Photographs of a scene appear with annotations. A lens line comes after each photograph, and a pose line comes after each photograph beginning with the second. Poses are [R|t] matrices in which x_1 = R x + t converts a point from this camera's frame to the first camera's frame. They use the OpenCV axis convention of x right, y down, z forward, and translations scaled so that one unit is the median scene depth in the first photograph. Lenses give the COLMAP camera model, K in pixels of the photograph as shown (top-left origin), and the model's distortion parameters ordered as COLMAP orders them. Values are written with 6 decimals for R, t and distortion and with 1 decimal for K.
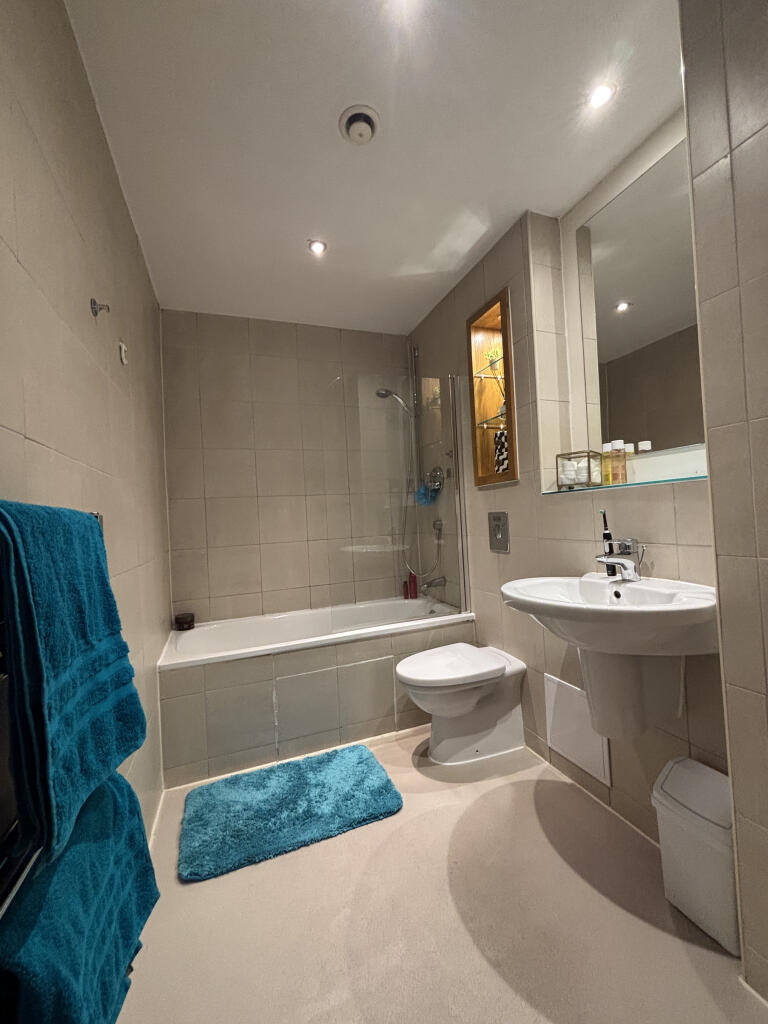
lens RADIAL K [[412.2, 0, 385.1], [0, 412.2, 513.2], [0, 0, 1]] dist [-0.001164, -0.000023]
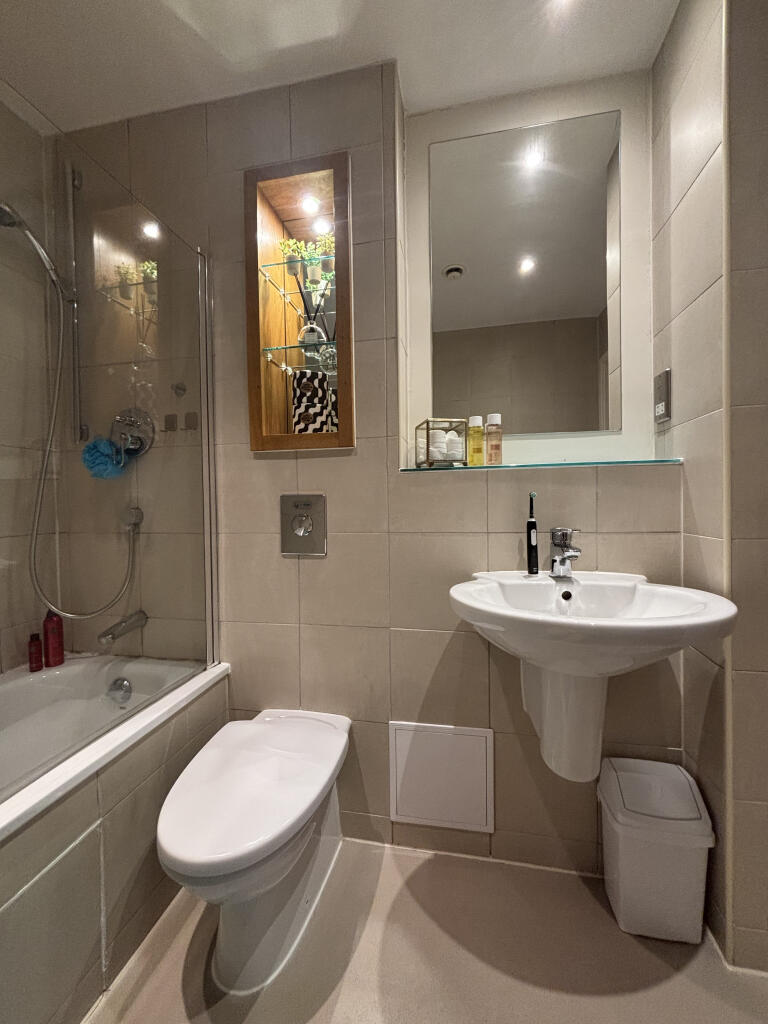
lens RADIAL K [[412.2, 0, 385.5], [0, 412.2, 510.2], [0, 0, 1]] dist [-0.001164, -0.000023]
pose [[0.521874, 0.023335, 0.852704, -0.208938], [-0.018232, 0.999703, -0.016200, 0.030151], [-0.852828, -0.007092, 0.522144, 0.566586]]
